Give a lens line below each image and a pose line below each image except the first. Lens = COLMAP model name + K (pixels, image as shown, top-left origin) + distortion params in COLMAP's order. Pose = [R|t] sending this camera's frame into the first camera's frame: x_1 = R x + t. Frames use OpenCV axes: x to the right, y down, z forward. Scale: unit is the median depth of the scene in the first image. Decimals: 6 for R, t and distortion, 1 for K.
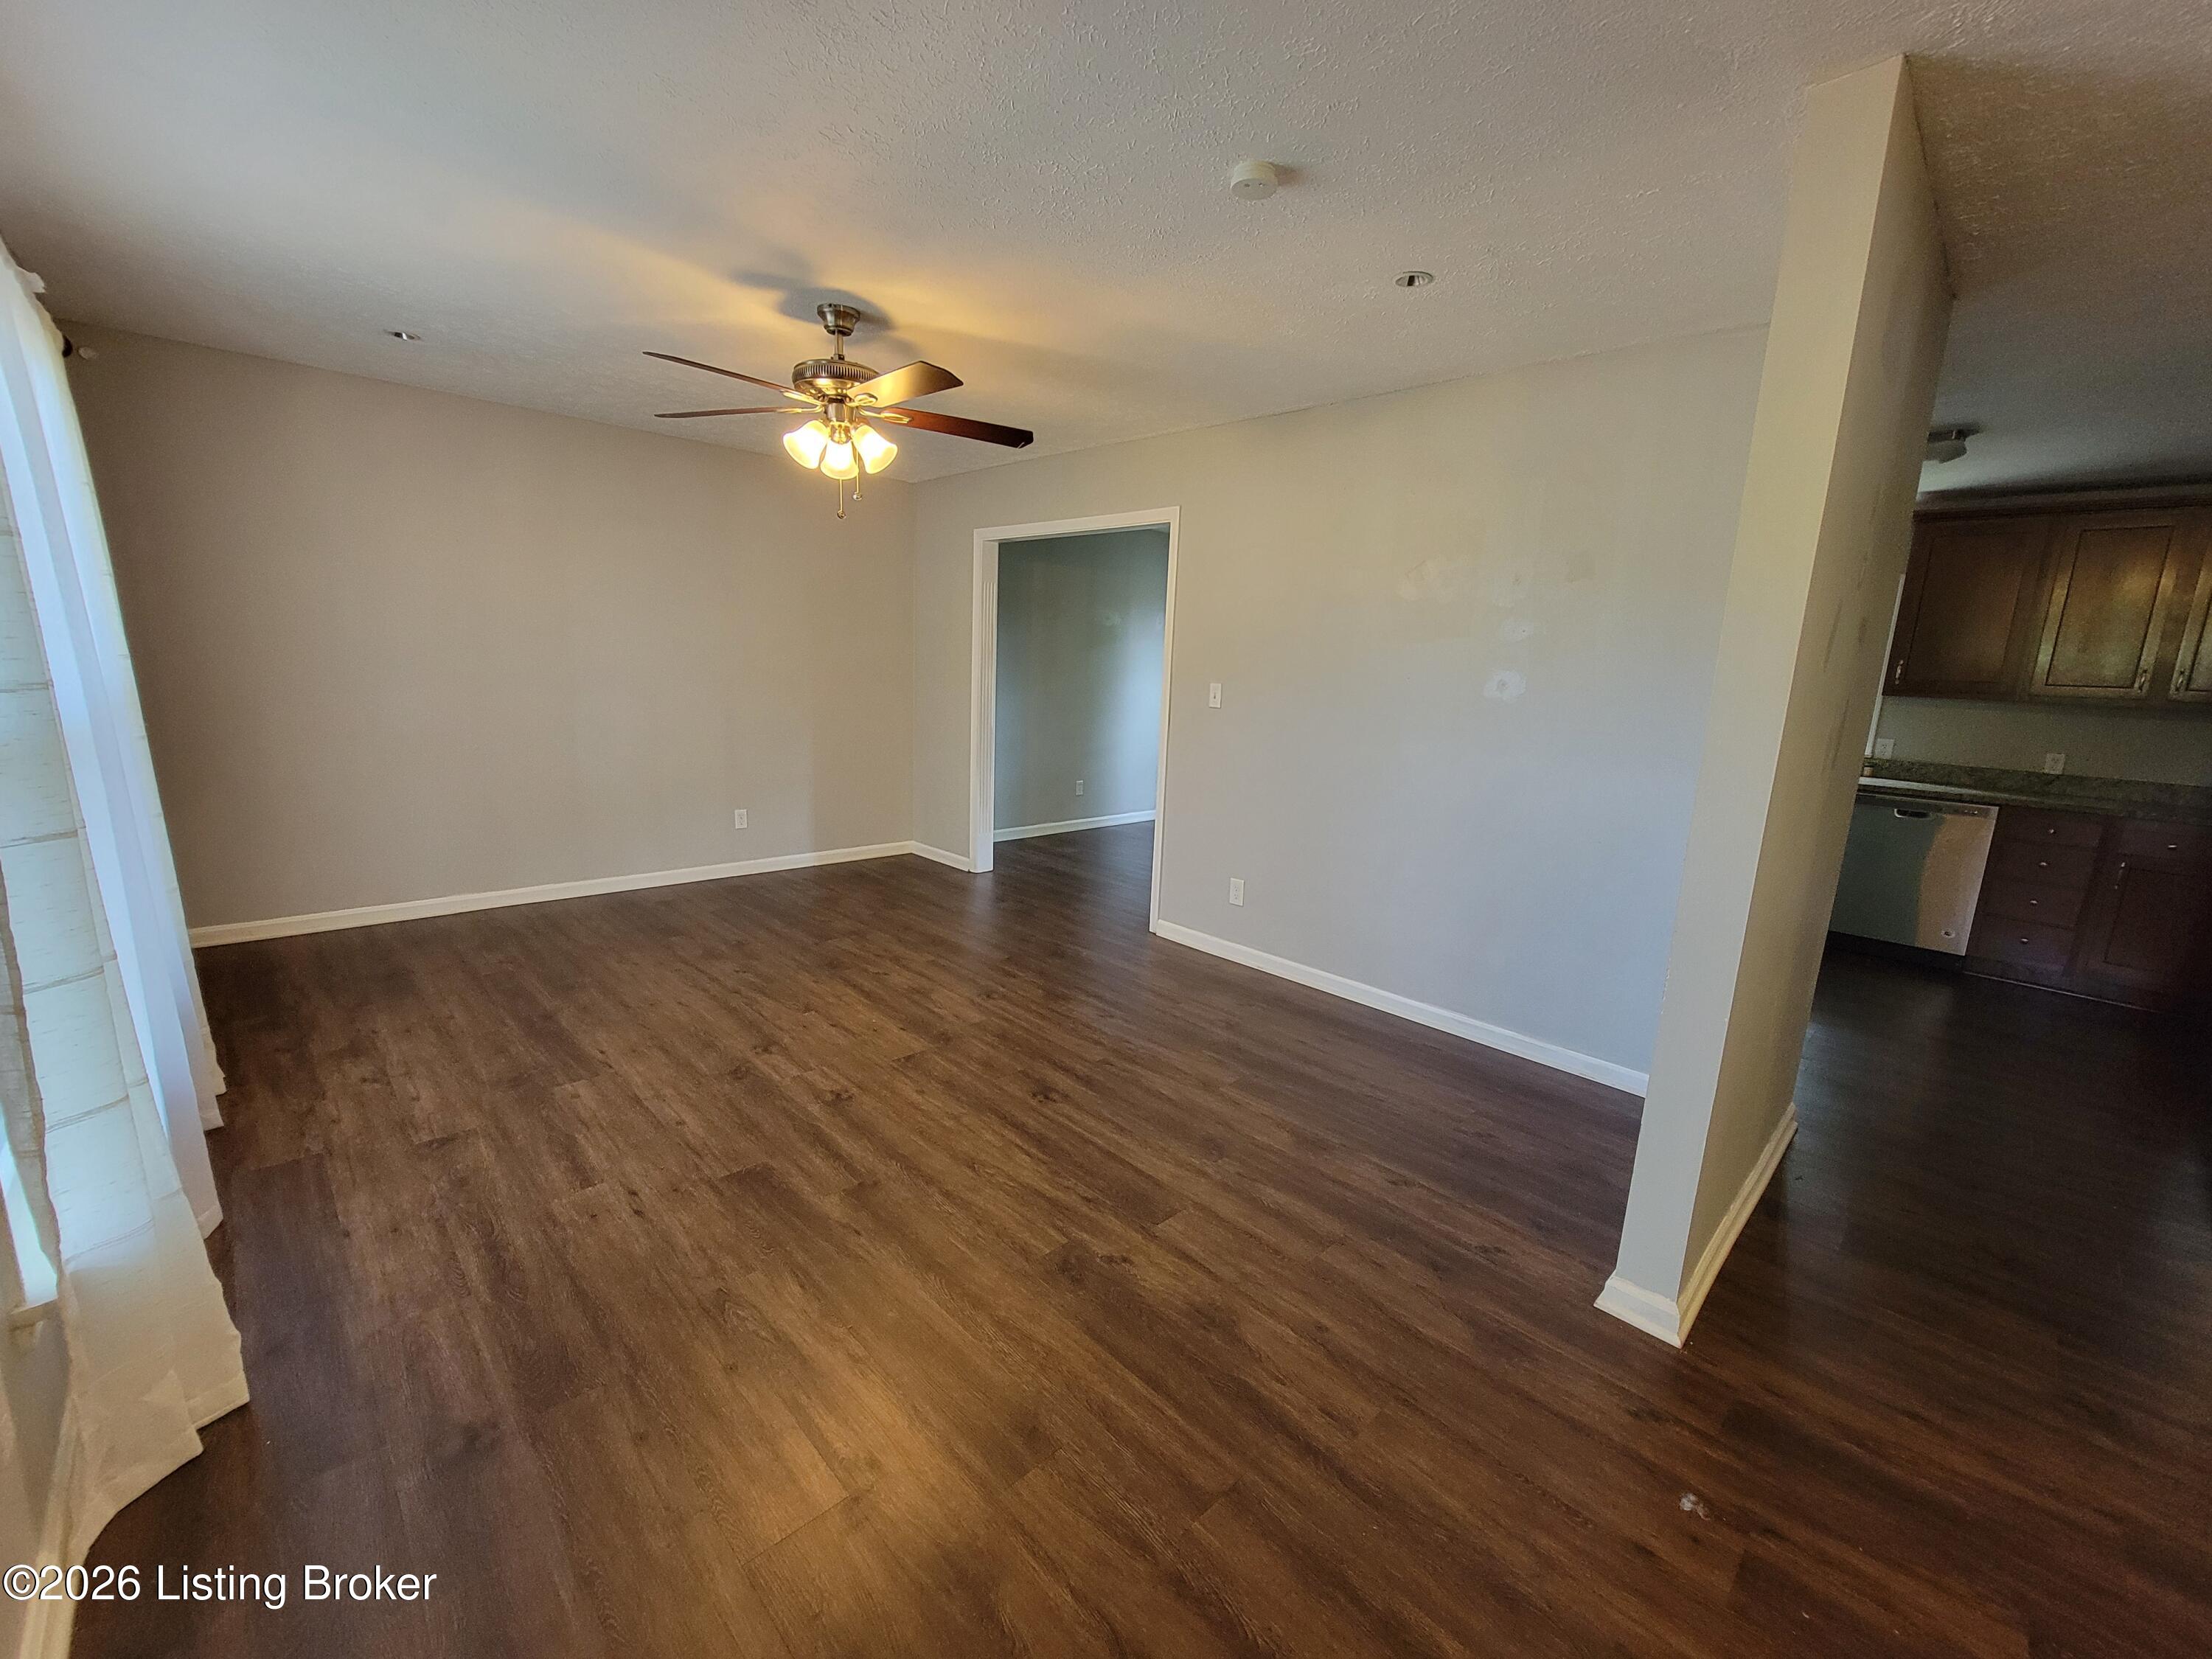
lens RADIAL K [[904.1, 0, 1119.9], [0, 904.1, 839.4], [0, 0, 1]] dist [-0.004582, 0.002903]
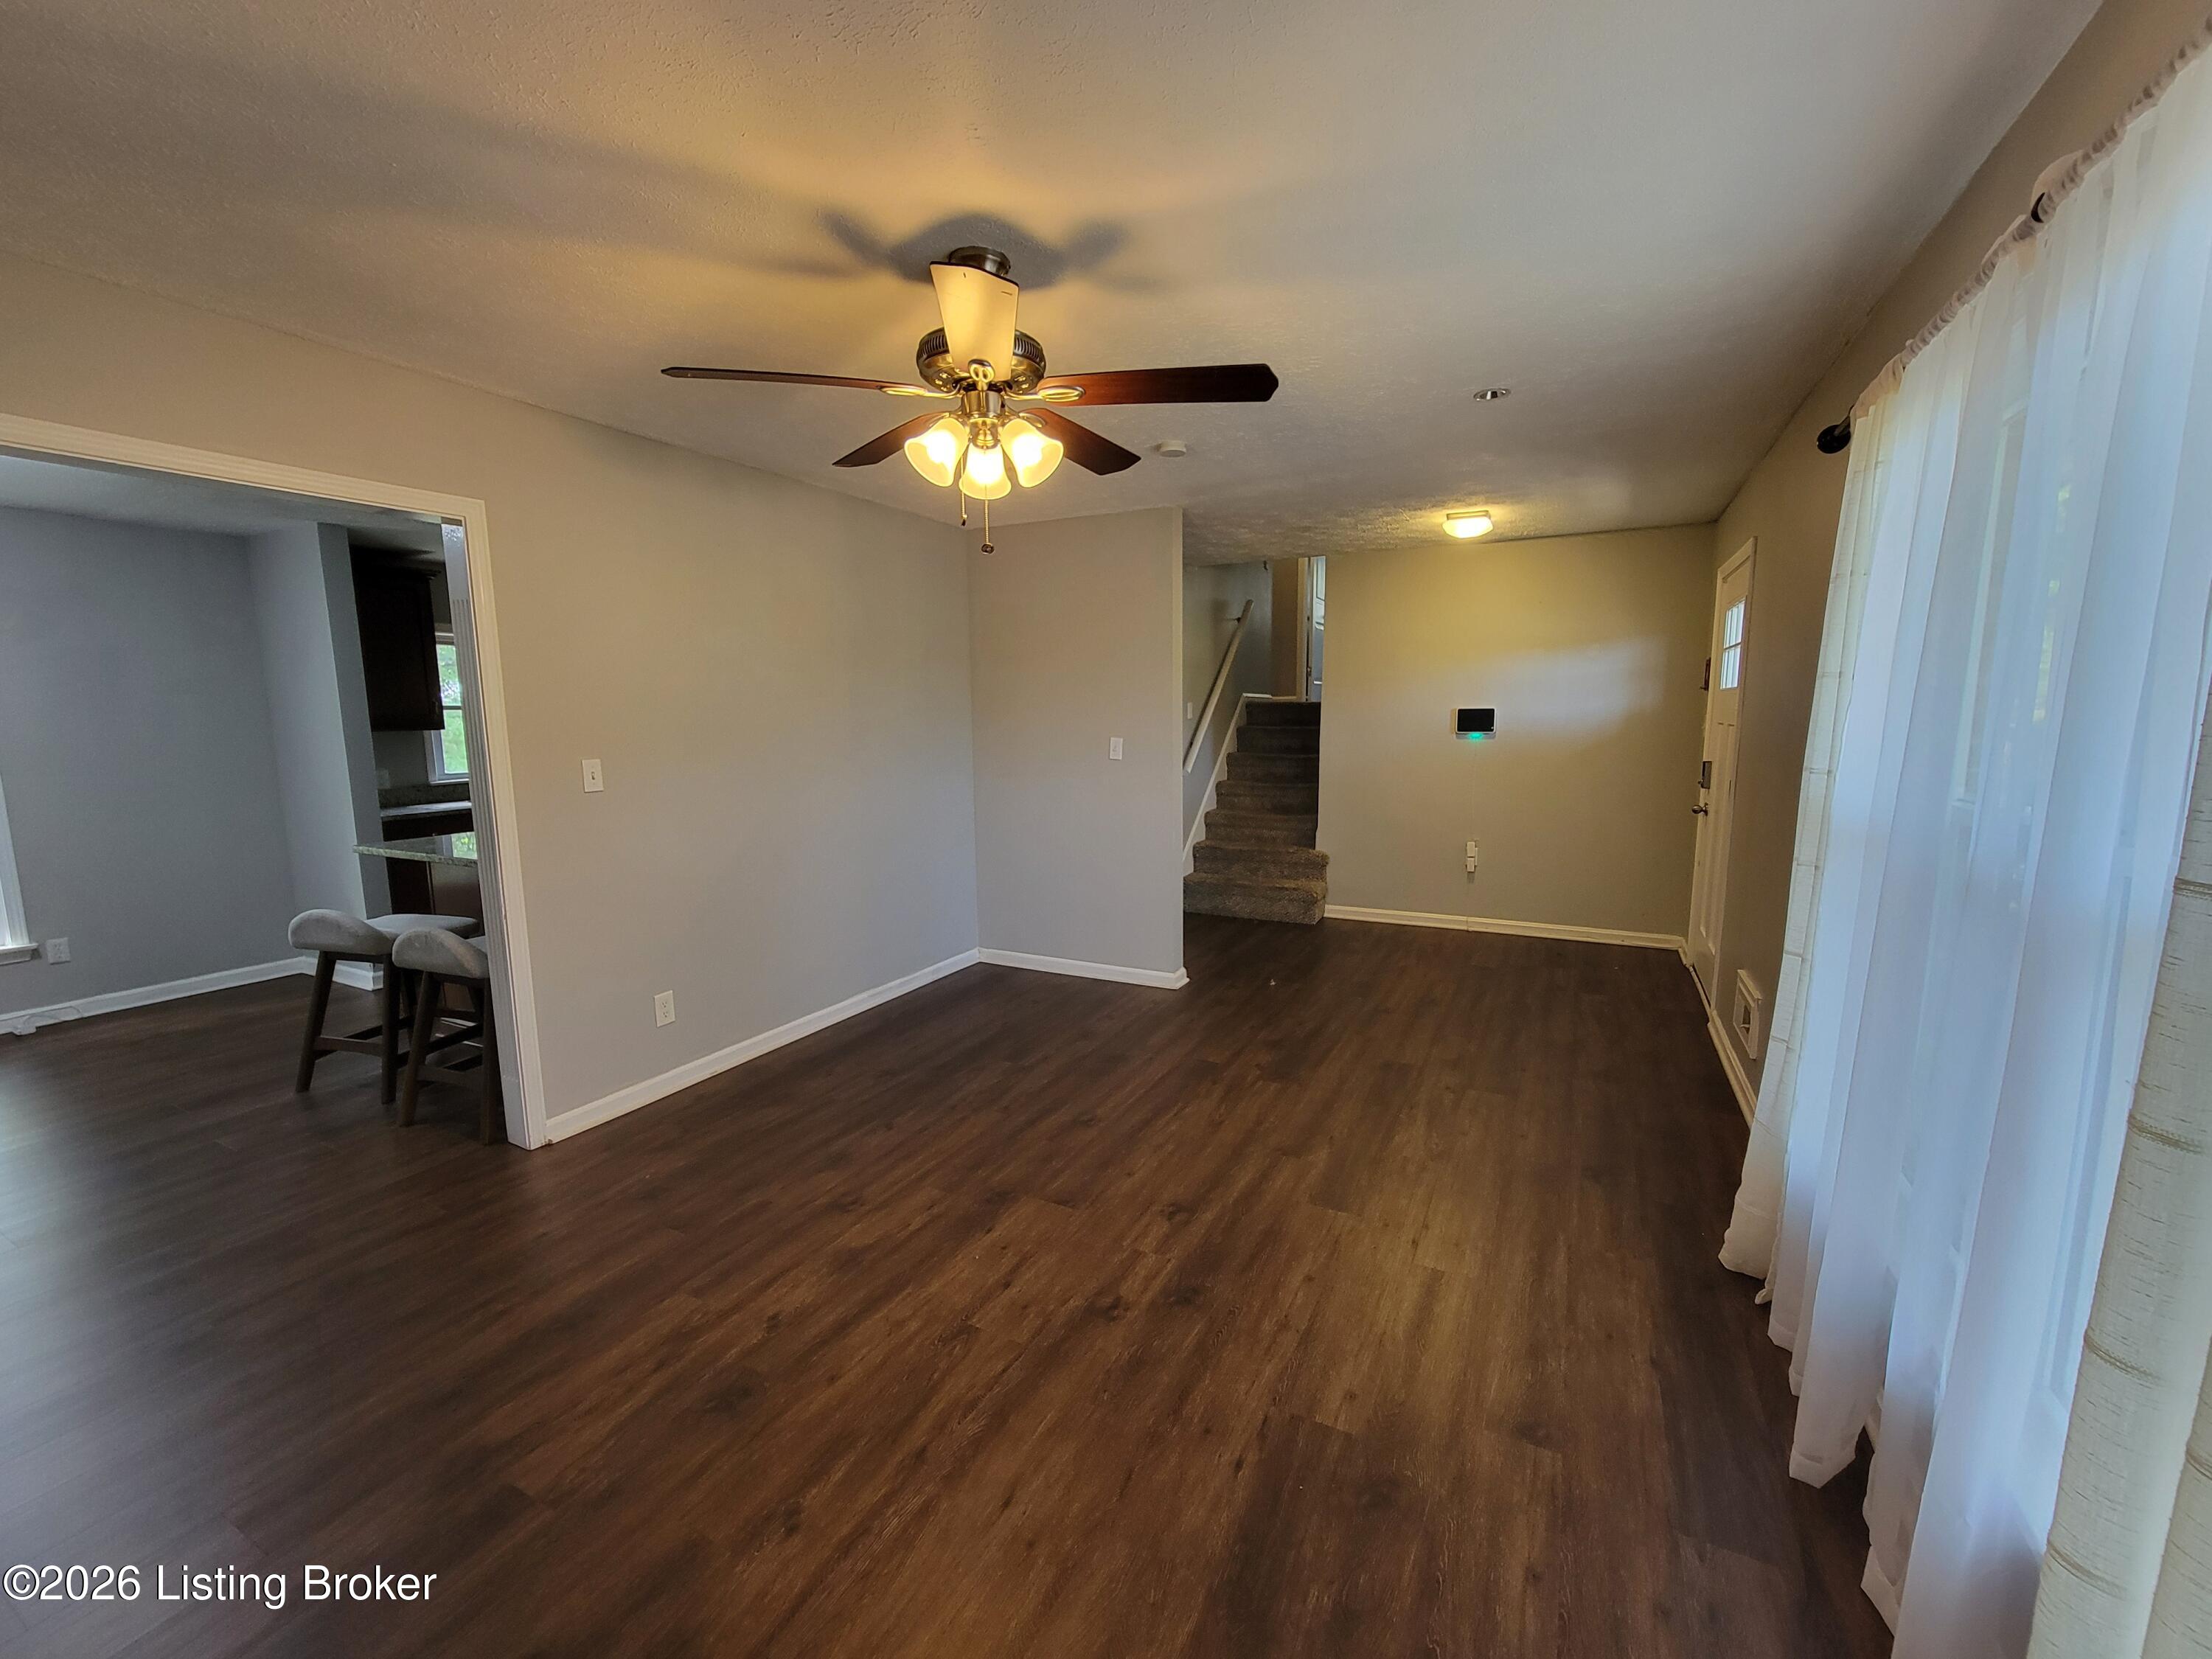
lens RADIAL K [[904.1, 0, 1095.0], [0, 904.1, 842.7], [0, 0, 1]] dist [-0.004582, 0.002903]
pose [[-0.300590, -0.178287, 0.936941, -1.045647], [0.185551, 0.952671, 0.240809, -0.300489], [-0.935530, 0.246235, -0.253282, 1.175010]]
